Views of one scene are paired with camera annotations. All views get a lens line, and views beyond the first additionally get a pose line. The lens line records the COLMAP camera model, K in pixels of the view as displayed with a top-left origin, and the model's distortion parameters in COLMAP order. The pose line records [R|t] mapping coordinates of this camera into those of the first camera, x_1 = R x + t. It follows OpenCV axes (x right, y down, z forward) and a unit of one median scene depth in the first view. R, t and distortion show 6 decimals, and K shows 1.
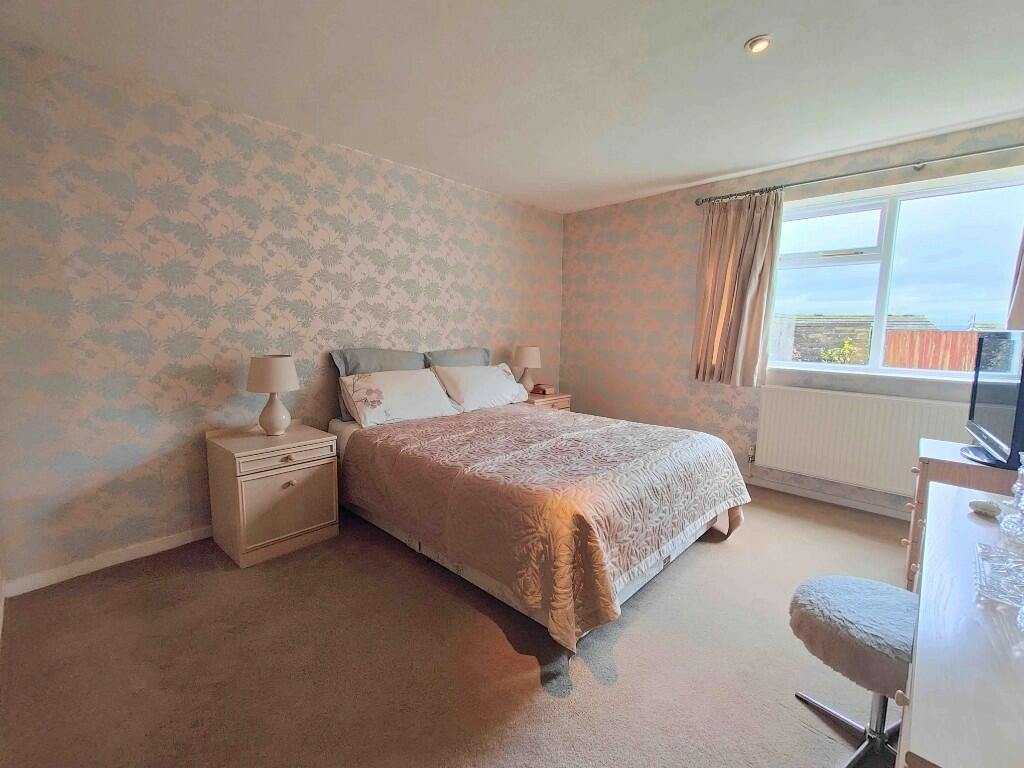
lens RADIAL K [[451.9, 0, 513.0], [0, 451.9, 384.1], [0, 0, 1]] dist [0.011071, 0.000176]
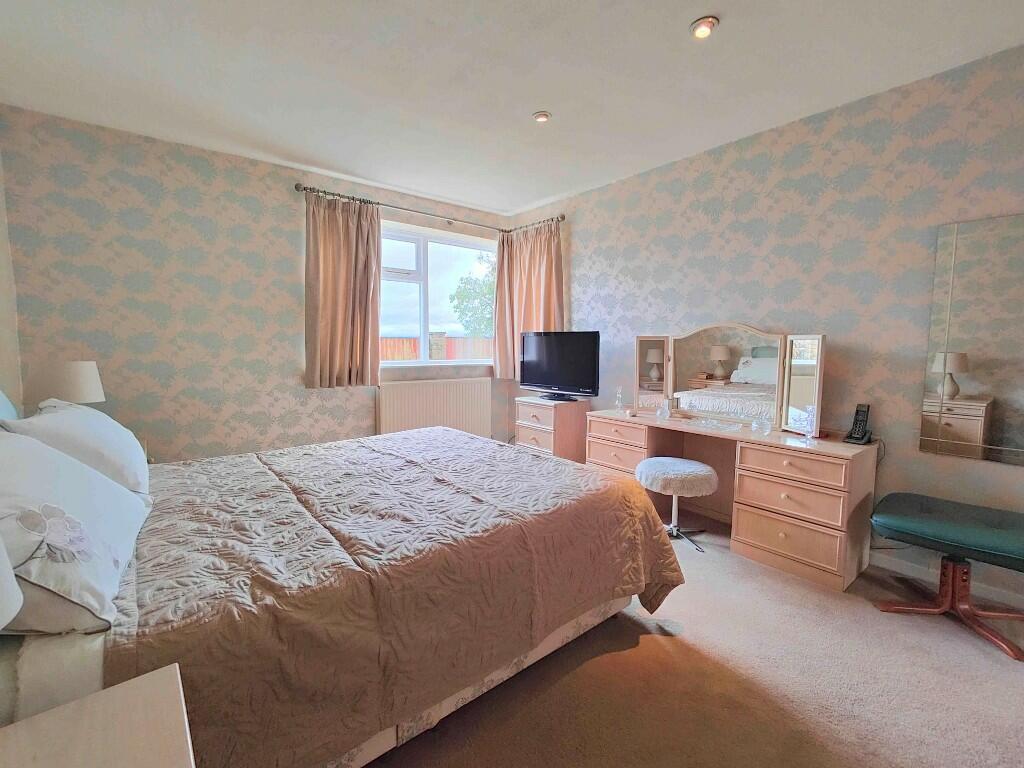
lens RADIAL K [[451.9, 0, 513.2], [0, 451.9, 379.5], [0, 0, 1]] dist [0.011071, 0.000176]
pose [[0.112573, -0.096060, 0.988989, -0.510540], [0.130086, 0.988174, 0.081173, -0.054566], [-0.985091, 0.119516, 0.123738, 0.584293]]
